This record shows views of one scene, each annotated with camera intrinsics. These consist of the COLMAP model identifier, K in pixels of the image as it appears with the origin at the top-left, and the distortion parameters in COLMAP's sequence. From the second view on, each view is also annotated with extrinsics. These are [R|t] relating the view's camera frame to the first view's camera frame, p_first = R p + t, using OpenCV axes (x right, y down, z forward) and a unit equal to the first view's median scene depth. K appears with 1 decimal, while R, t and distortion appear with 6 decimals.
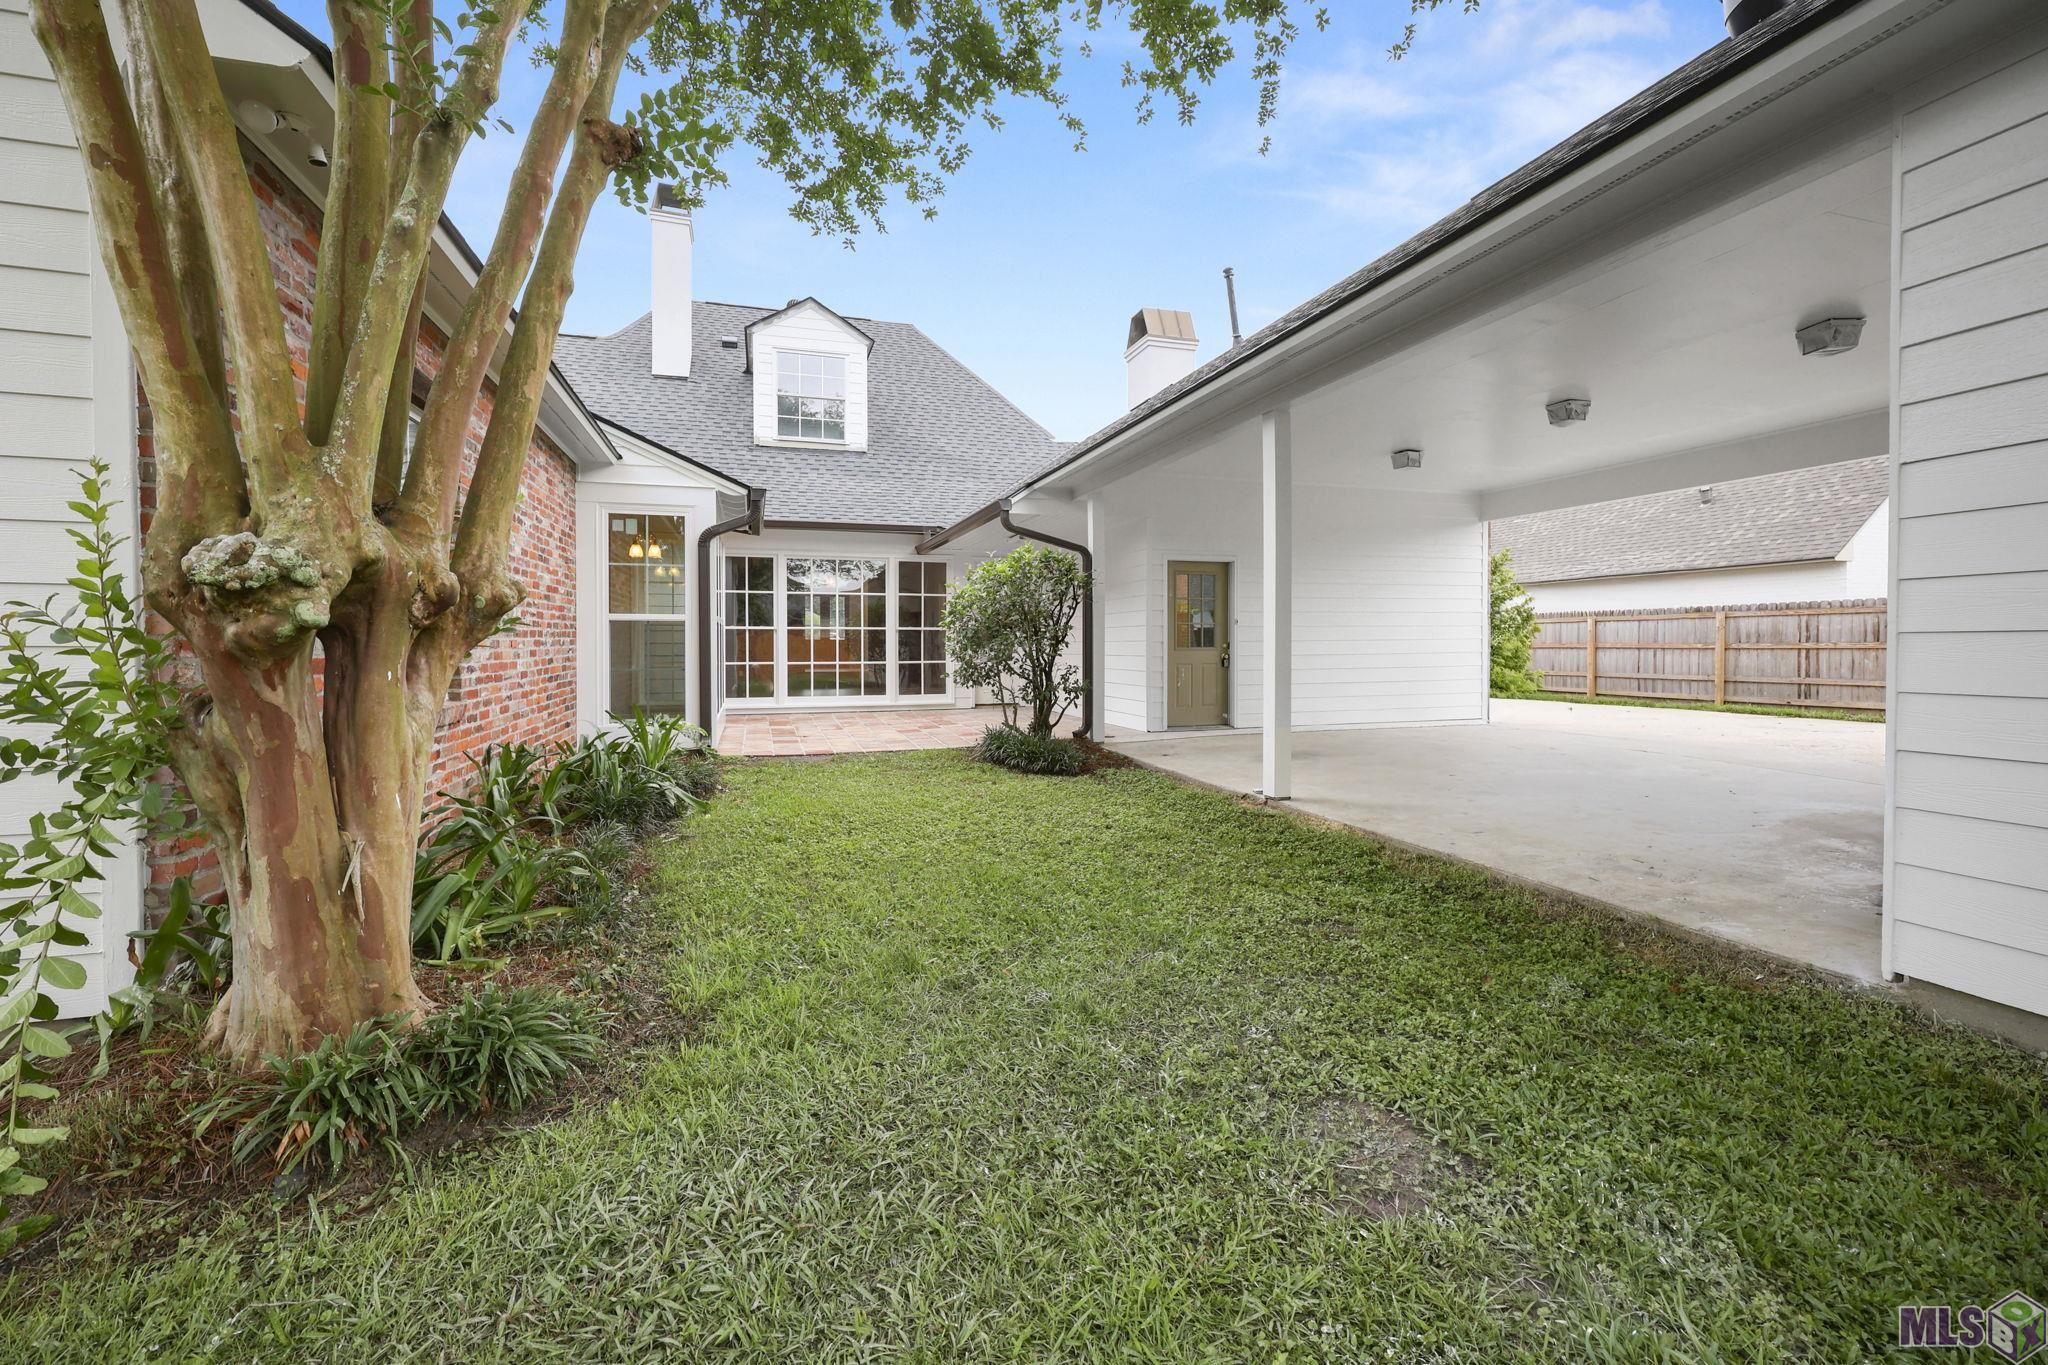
lens RADIAL K [[843.0, 0, 1018.0], [0, 843.0, 650.8], [0, 0, 1]] dist [-0.003407, -0.000282]
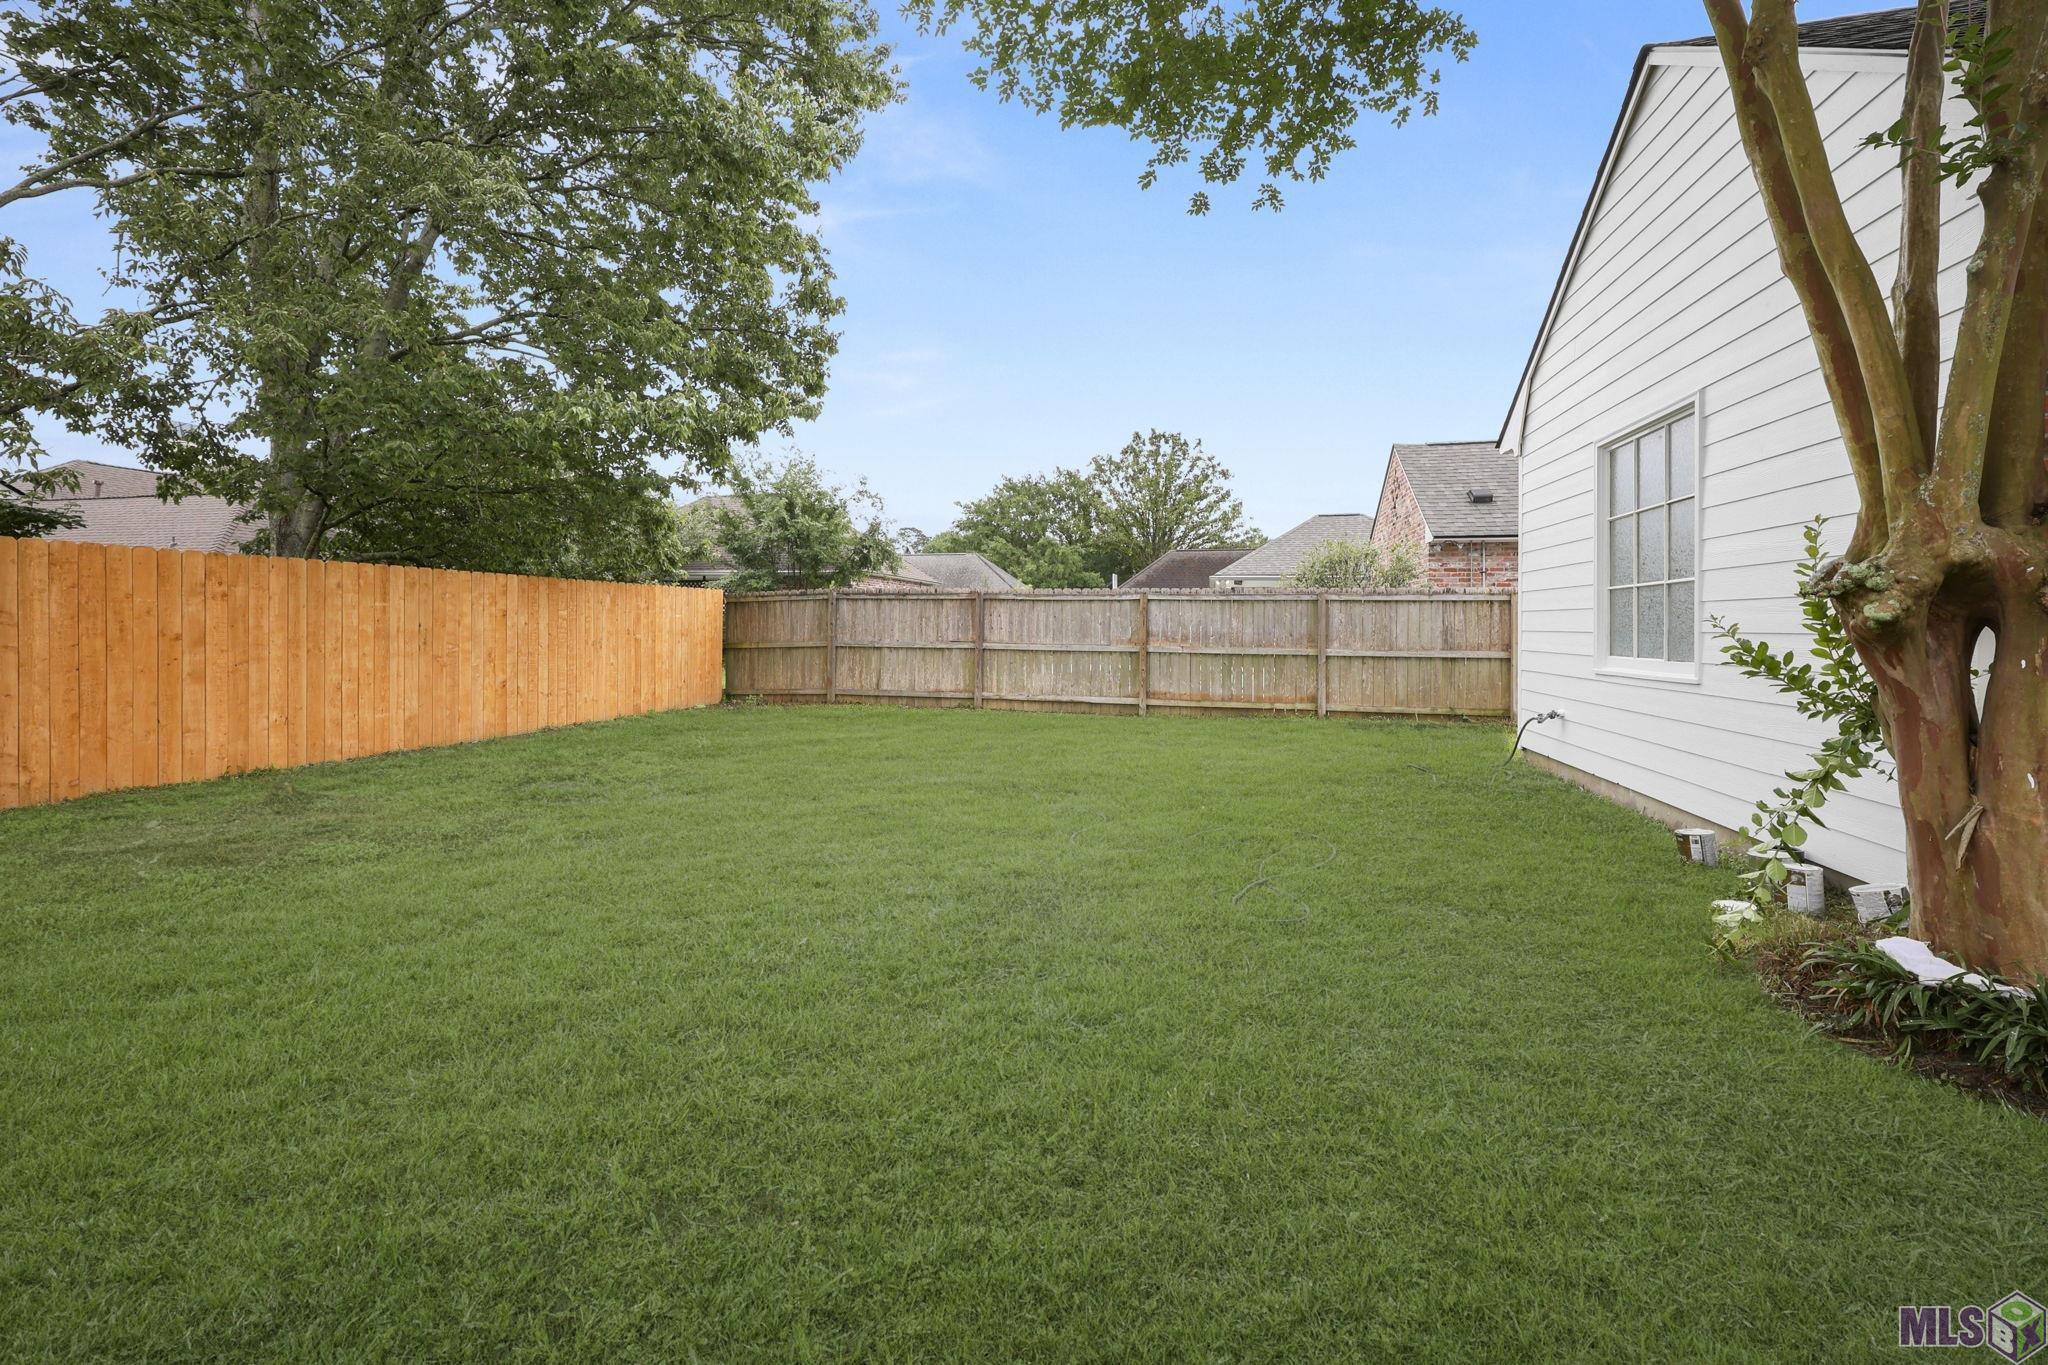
lens RADIAL K [[843.0, 0, 1018.0], [0, 843.0, 650.8], [0, 0, 1]] dist [-0.003407, -0.000282]
pose [[-0.491278, 0.025711, -0.870623, 0.858032], [-0.011284, 0.999292, 0.035878, -0.012515], [0.870930, 0.027451, -0.490640, 0.405758]]
